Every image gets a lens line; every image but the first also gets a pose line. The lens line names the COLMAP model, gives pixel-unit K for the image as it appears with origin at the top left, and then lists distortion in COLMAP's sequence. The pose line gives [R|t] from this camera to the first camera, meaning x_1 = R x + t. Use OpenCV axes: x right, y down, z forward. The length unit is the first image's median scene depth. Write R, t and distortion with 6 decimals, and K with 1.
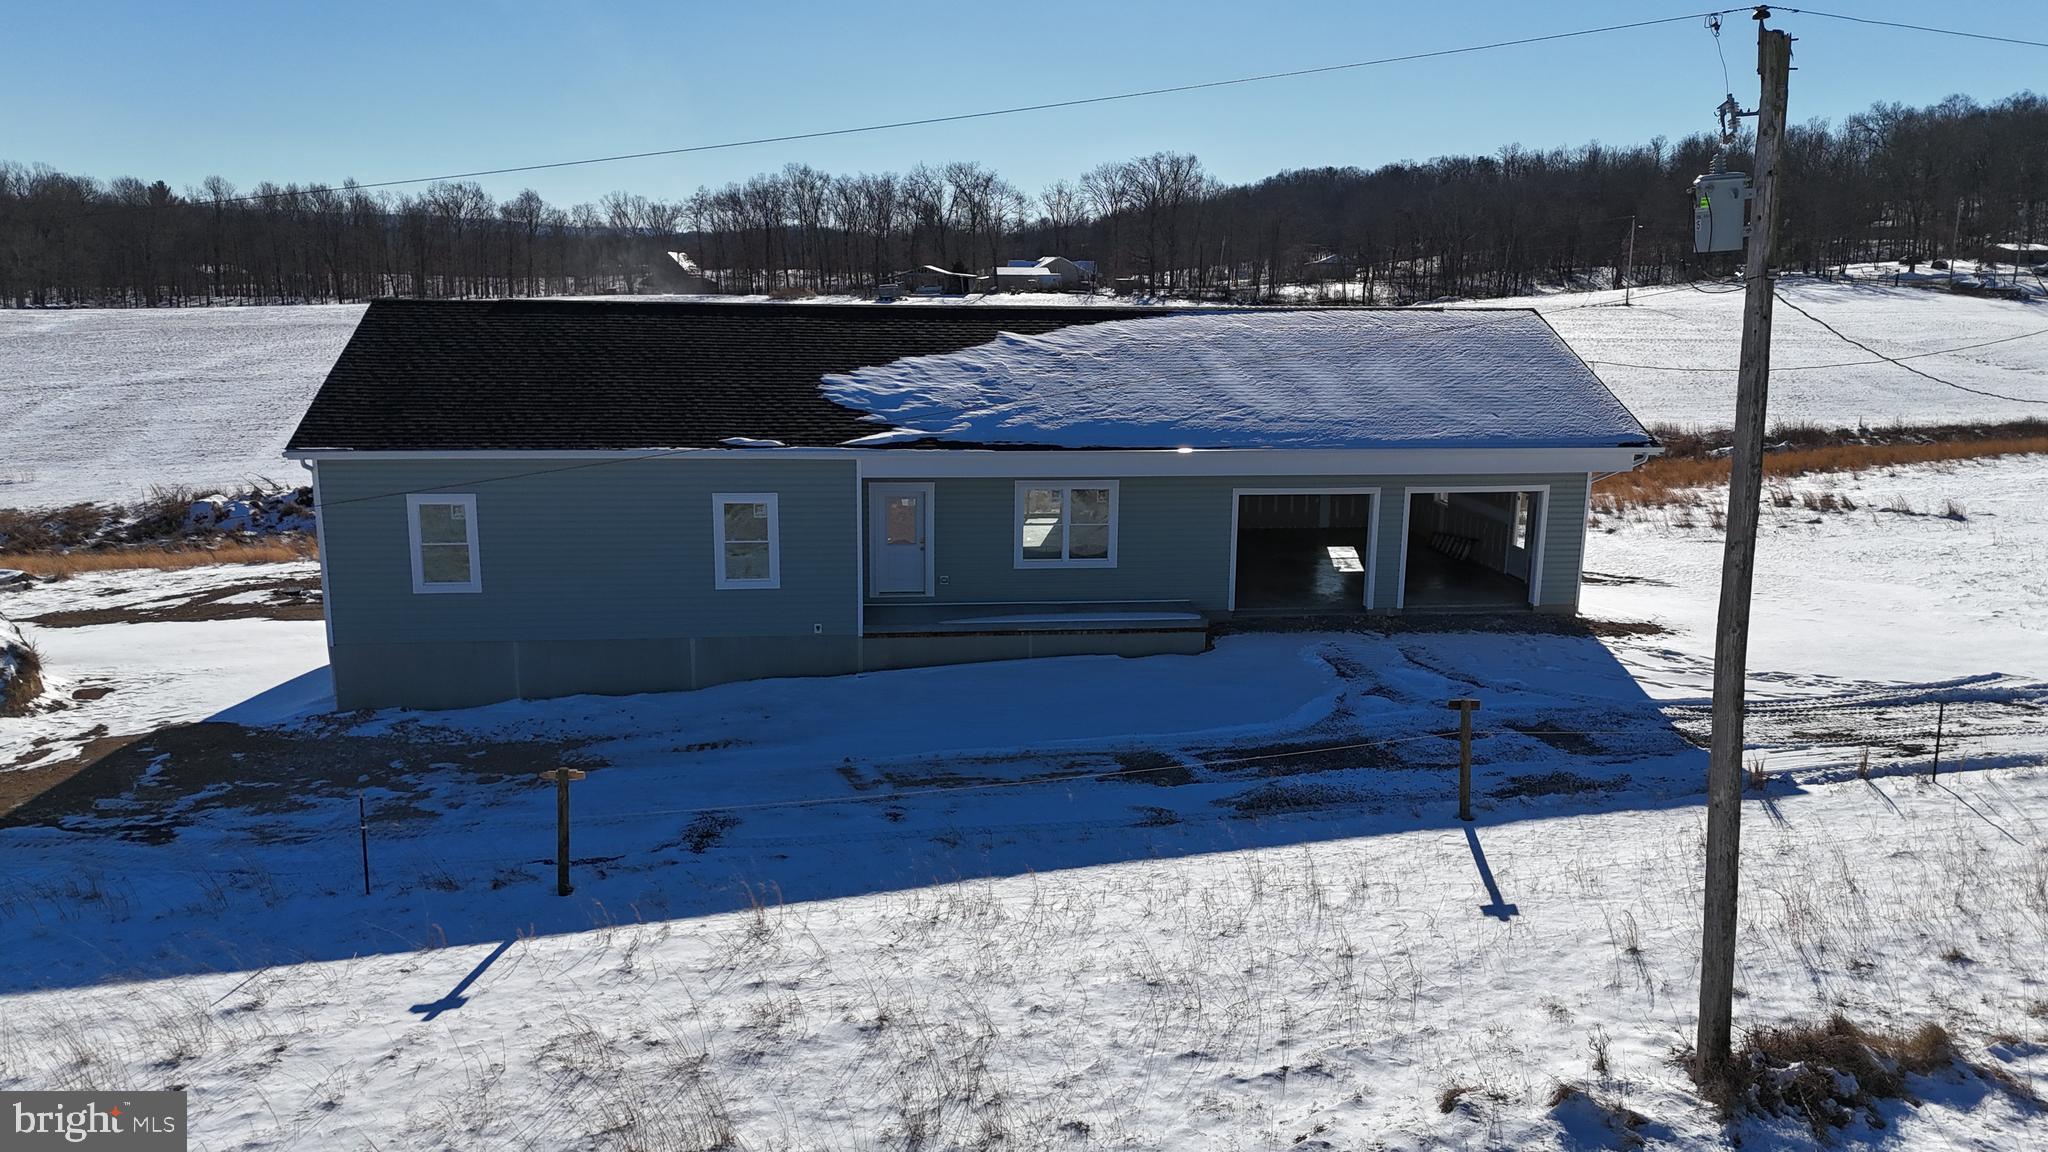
lens RADIAL K [[1496.5, 0, 1025.1], [0, 1496.5, 572.4], [0, 0, 1]] dist [0.075120, -0.064402]
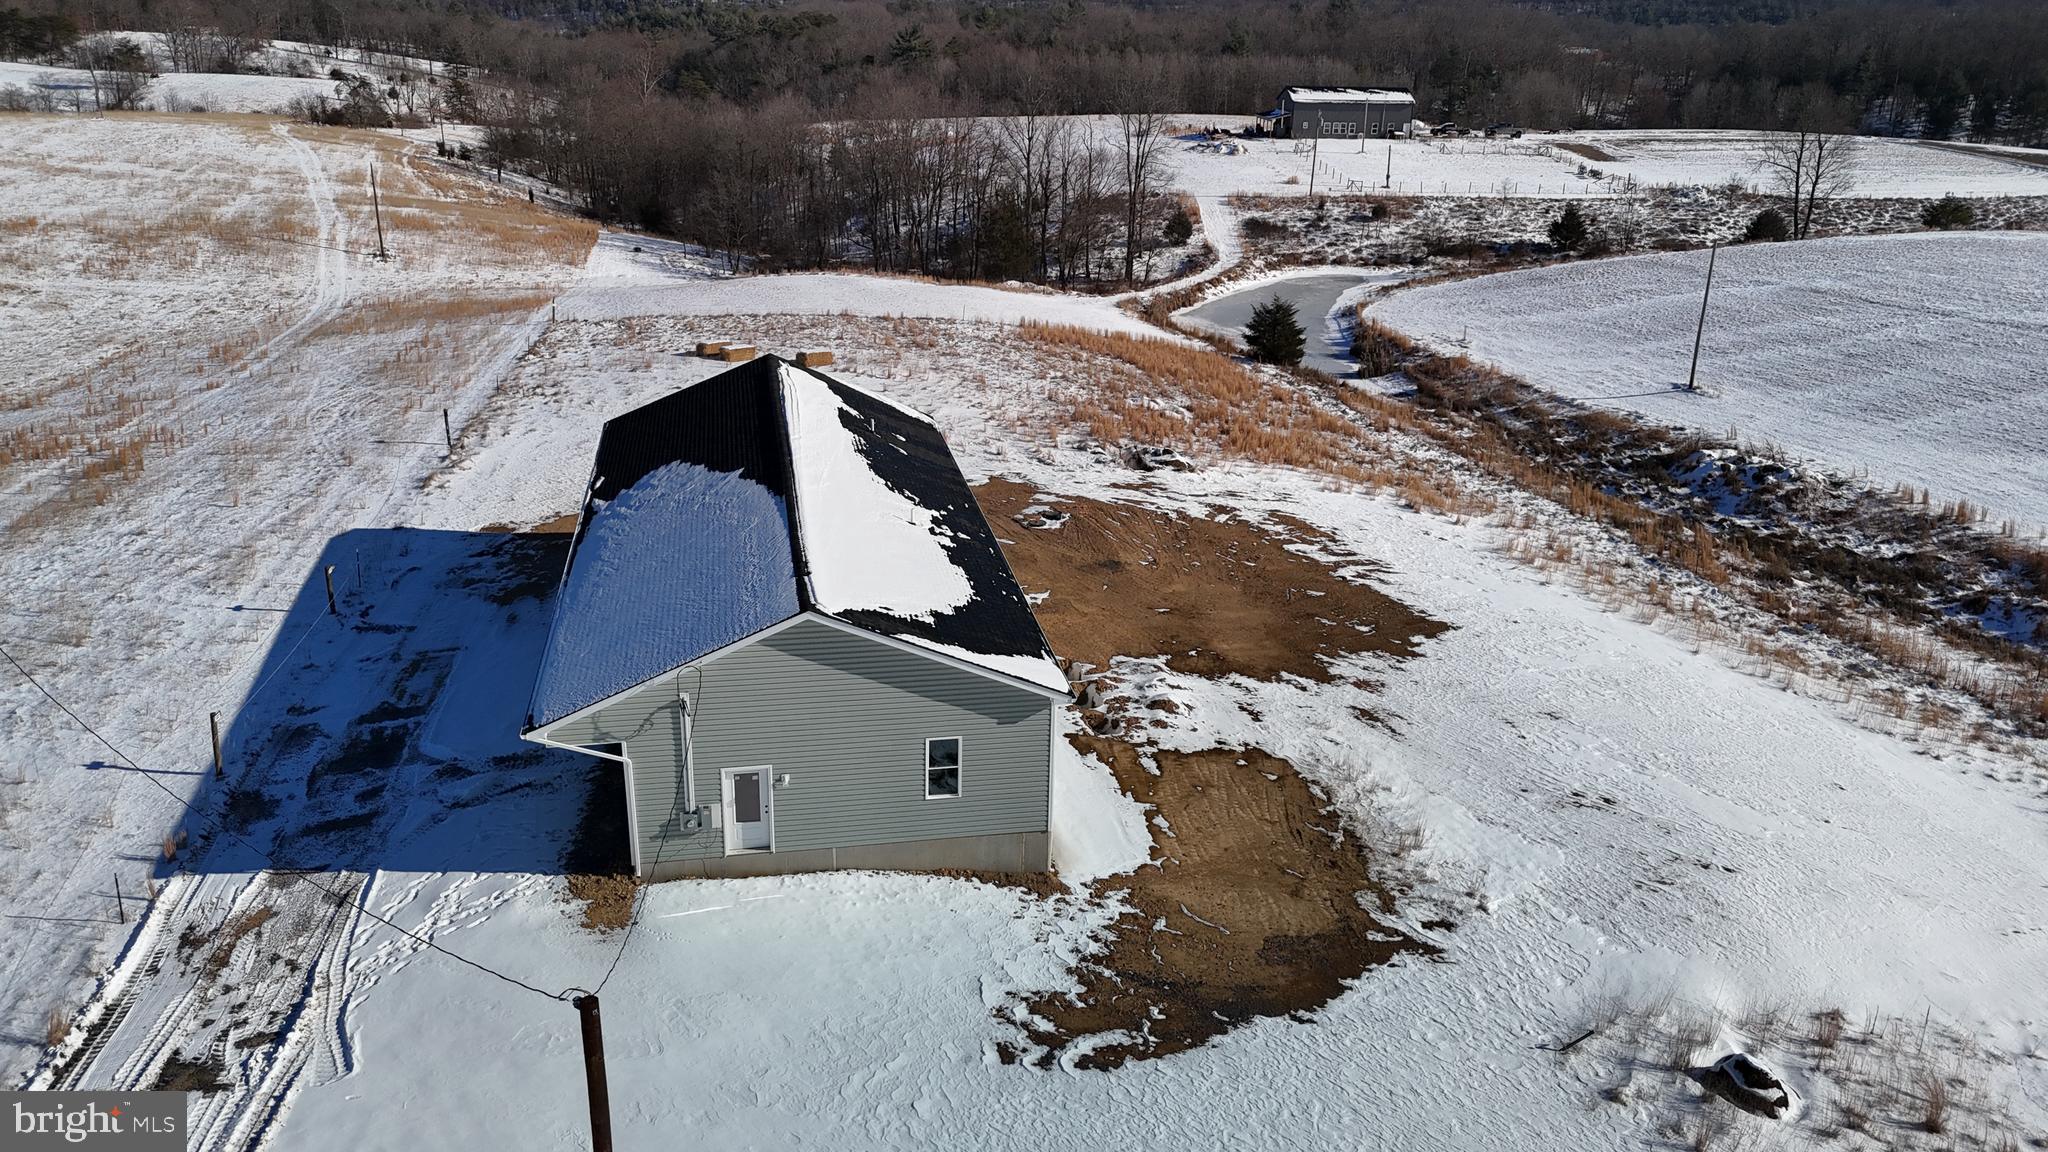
lens RADIAL K [[1496.5, 0, 1018.8], [0, 1496.5, 573.4], [0, 0, 1]] dist [0.075120, -0.064402]
pose [[0.067800, 0.342127, -0.937205, 1.567754], [-0.218736, 0.921609, 0.320610, -0.675402], [0.973426, 0.183263, 0.137321, 1.290004]]
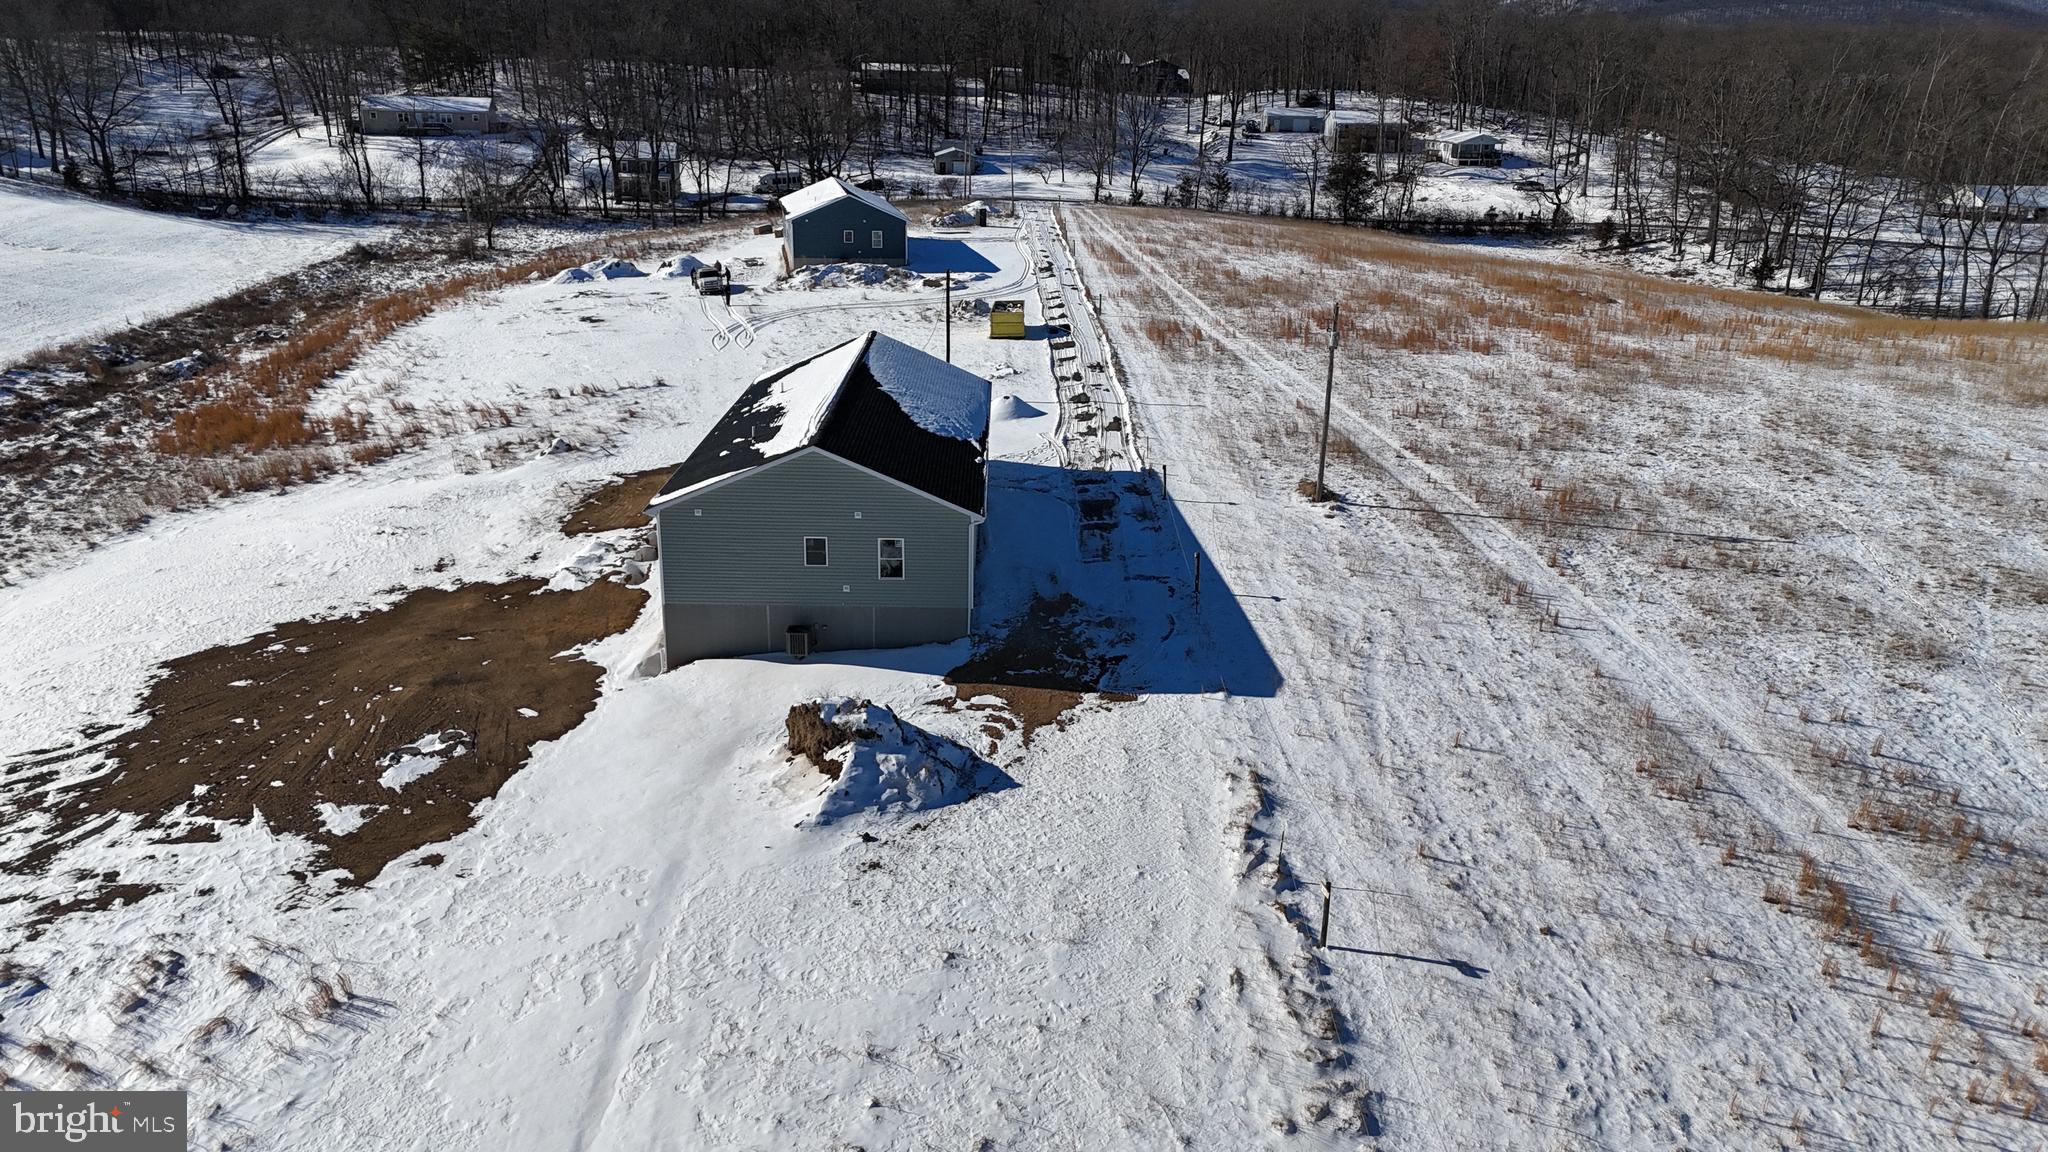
lens RADIAL K [[1496.5, 0, 1017.7], [0, 1496.5, 572.3], [0, 0, 1]] dist [0.075120, -0.064402]
pose [[0.108370, -0.316741, 0.942301, -2.375279], [0.178493, 0.938679, 0.294996, -0.588349], [-0.977955, 0.136225, 0.158261, 0.635065]]
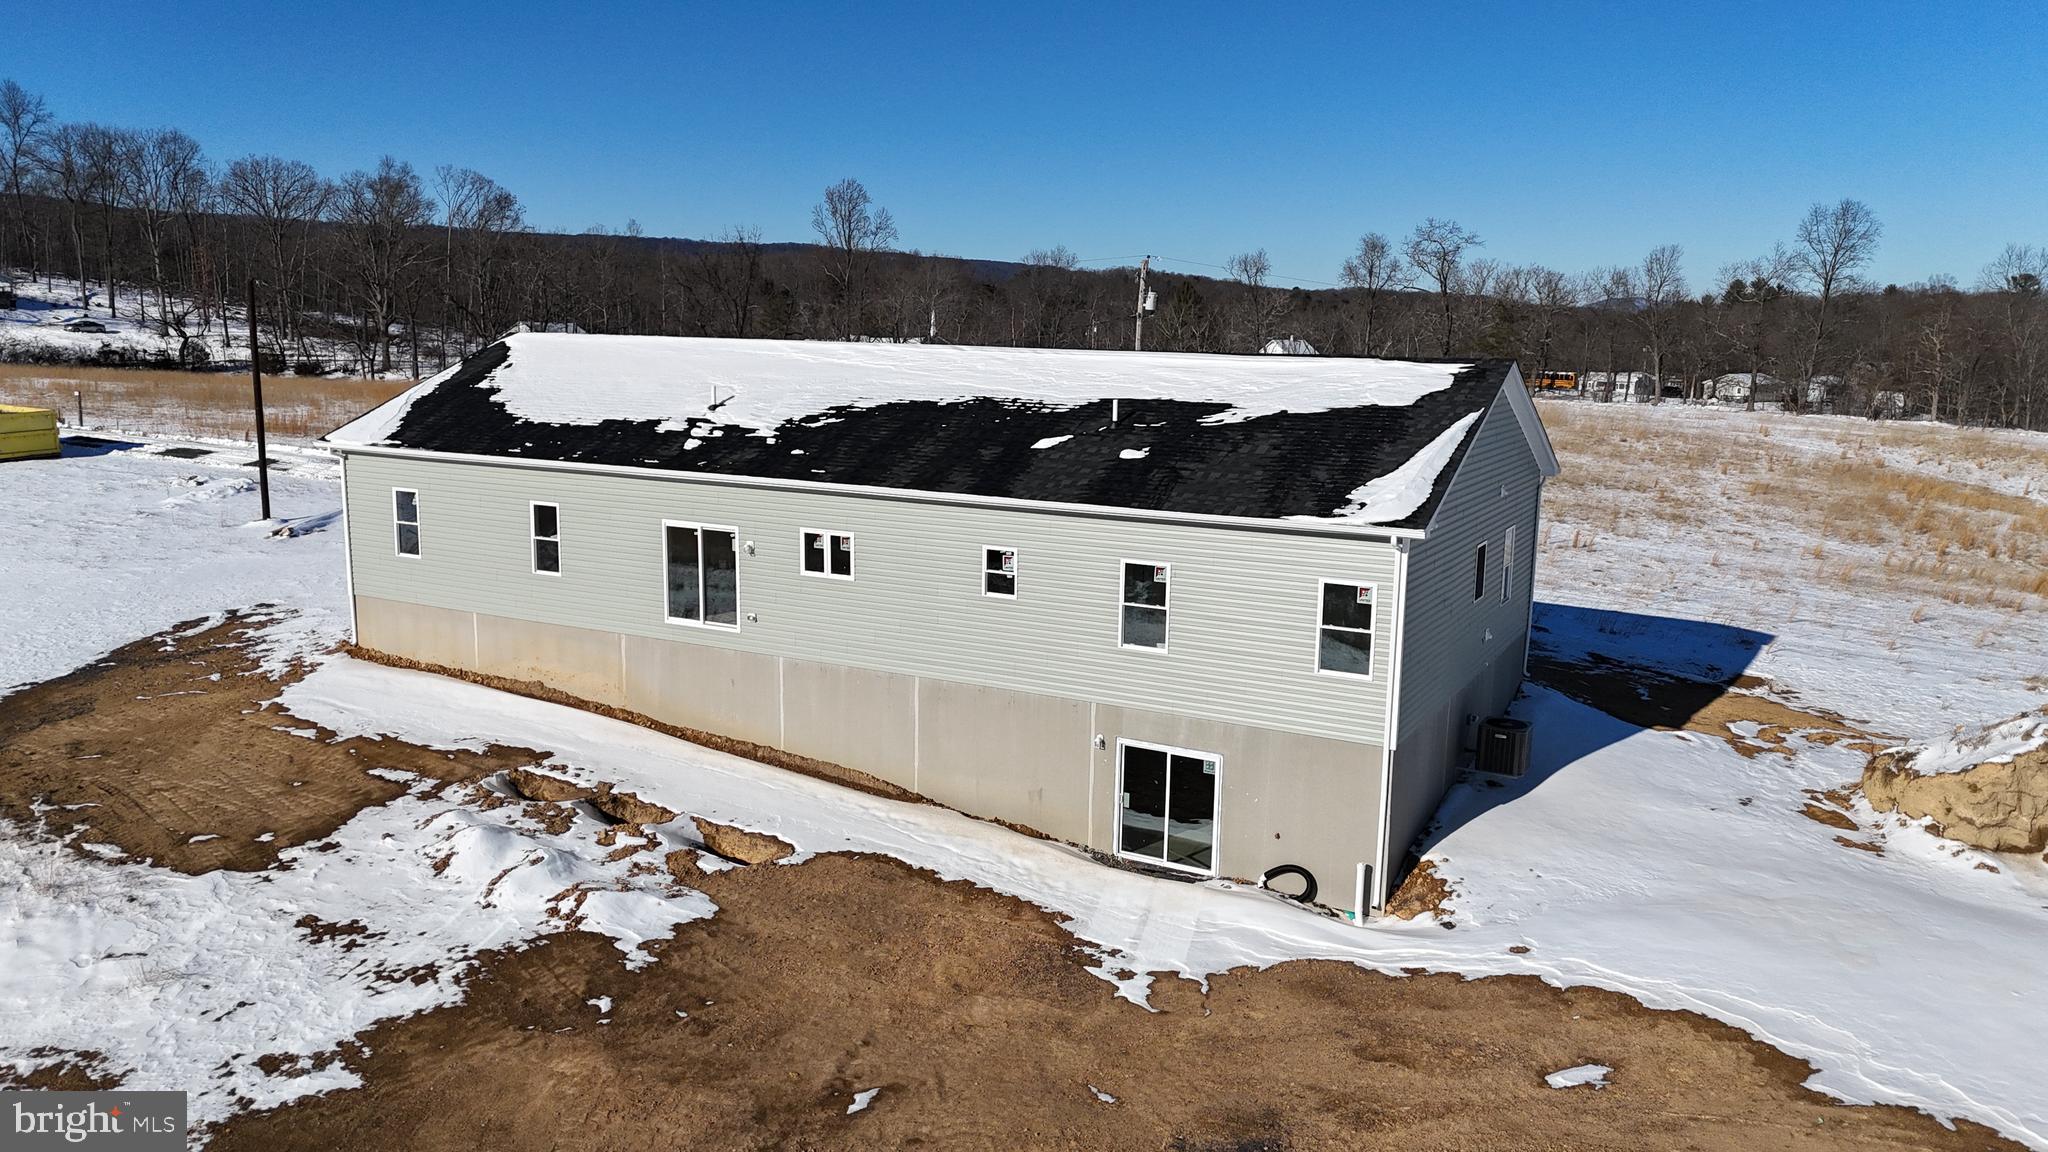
lens RADIAL K [[1496.5, 0, 1020.6], [0, 1496.5, 568.2], [0, 0, 1]] dist [0.075120, -0.064402]
pose [[-0.815684, -0.118335, 0.566265, -0.834300], [0.089356, 0.941335, 0.325428, -0.446546], [-0.571555, 0.316046, -0.757258, 2.207237]]
